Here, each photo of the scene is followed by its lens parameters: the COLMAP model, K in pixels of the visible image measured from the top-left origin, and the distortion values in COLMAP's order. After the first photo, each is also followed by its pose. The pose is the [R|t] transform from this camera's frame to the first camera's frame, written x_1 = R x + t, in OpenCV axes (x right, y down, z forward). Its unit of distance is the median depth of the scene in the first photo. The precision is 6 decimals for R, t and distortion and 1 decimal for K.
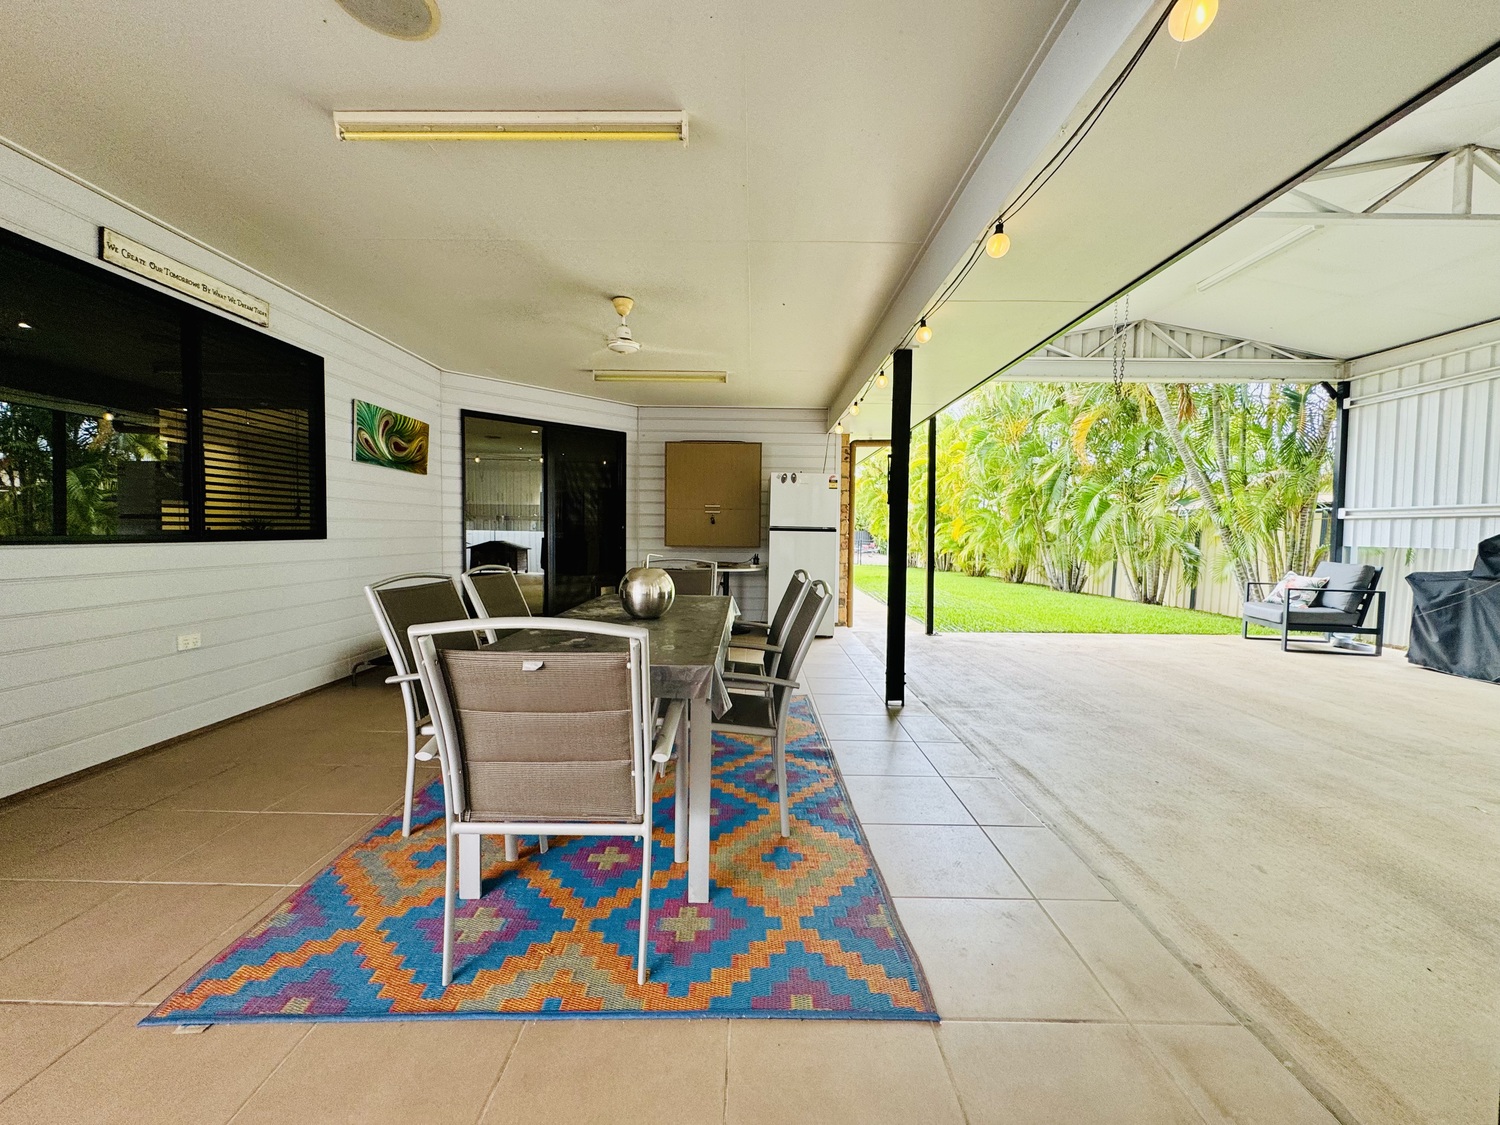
lens RADIAL K [[603.1, 0, 752.1], [0, 603.1, 560.2], [0, 0, 1]] dist [-0.001719, -0.000097]
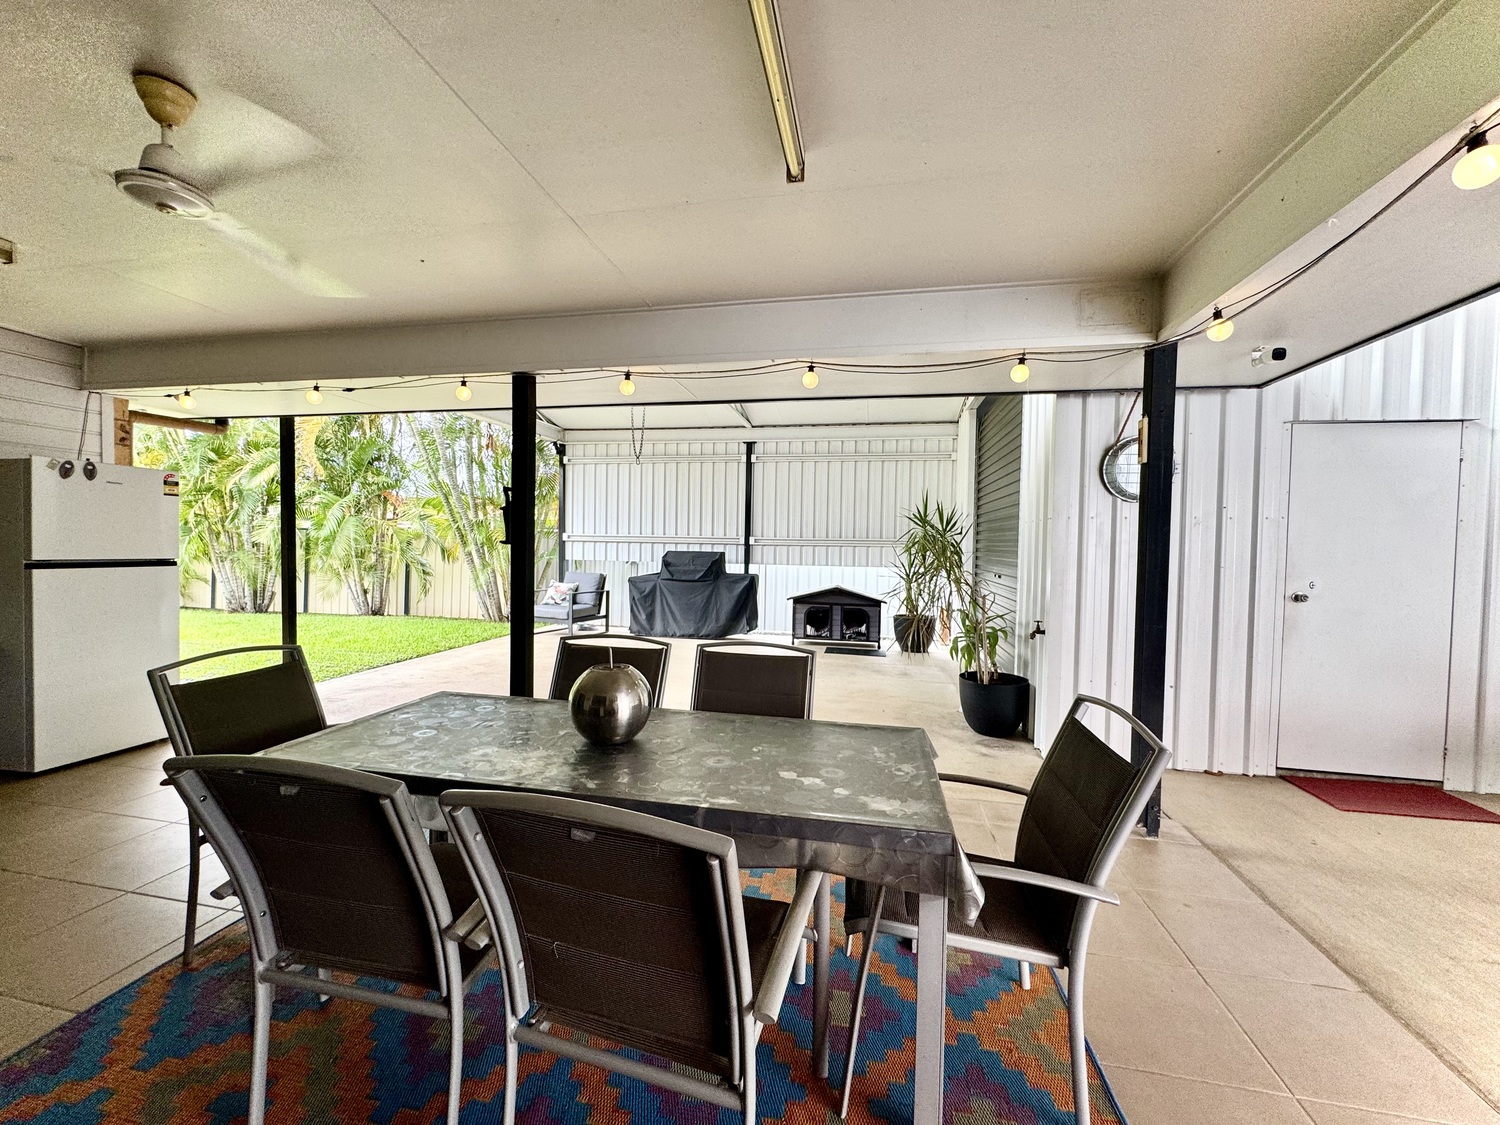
lens RADIAL K [[603.1, 0, 752.1], [0, 603.1, 560.2], [0, 0, 1]] dist [-0.001719, -0.000097]
pose [[0.200453, -0.033621, 0.979126, -0.347528], [0.029771, 0.999158, 0.028214, -0.051698], [-0.979251, 0.023494, 0.201285, 0.295365]]
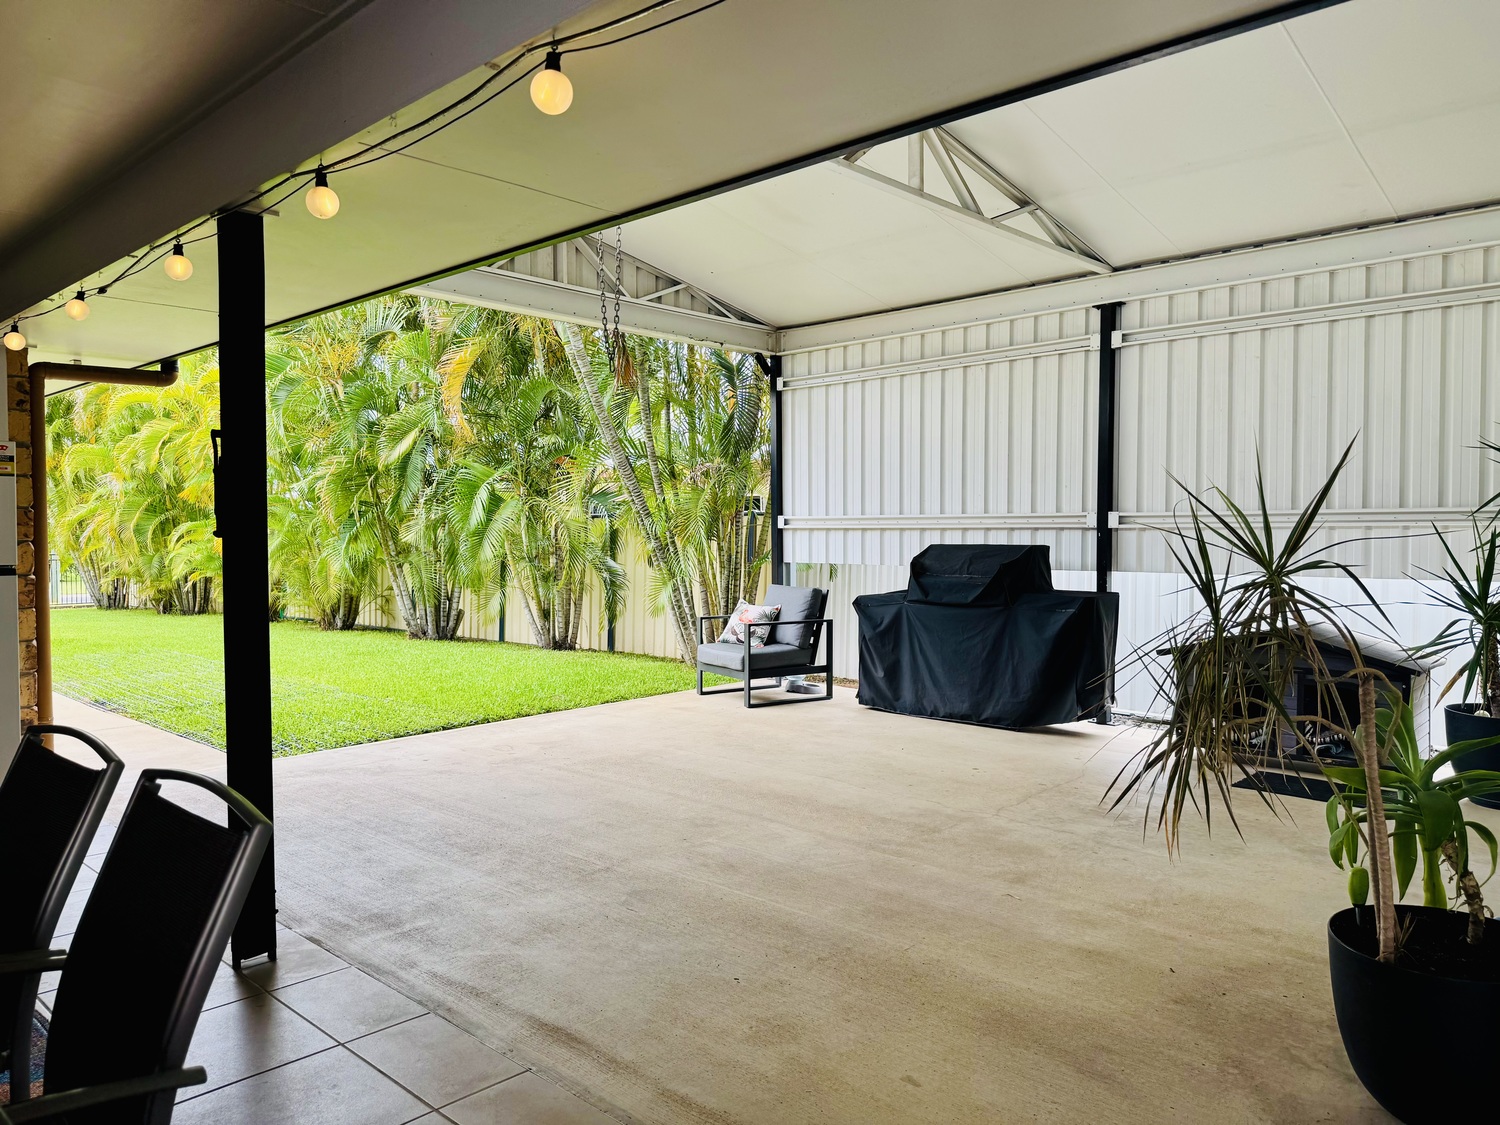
lens RADIAL K [[1045.4, 0, 761.8], [0, 1045.4, 562.7], [0, 0, 1]] dist [0.141358, -0.229786]
pose [[0.679521, -0.036012, 0.732772, -0.056535], [0.044289, 0.998987, 0.008024, -0.037486], [-0.732318, 0.027001, 0.680427, 0.082301]]
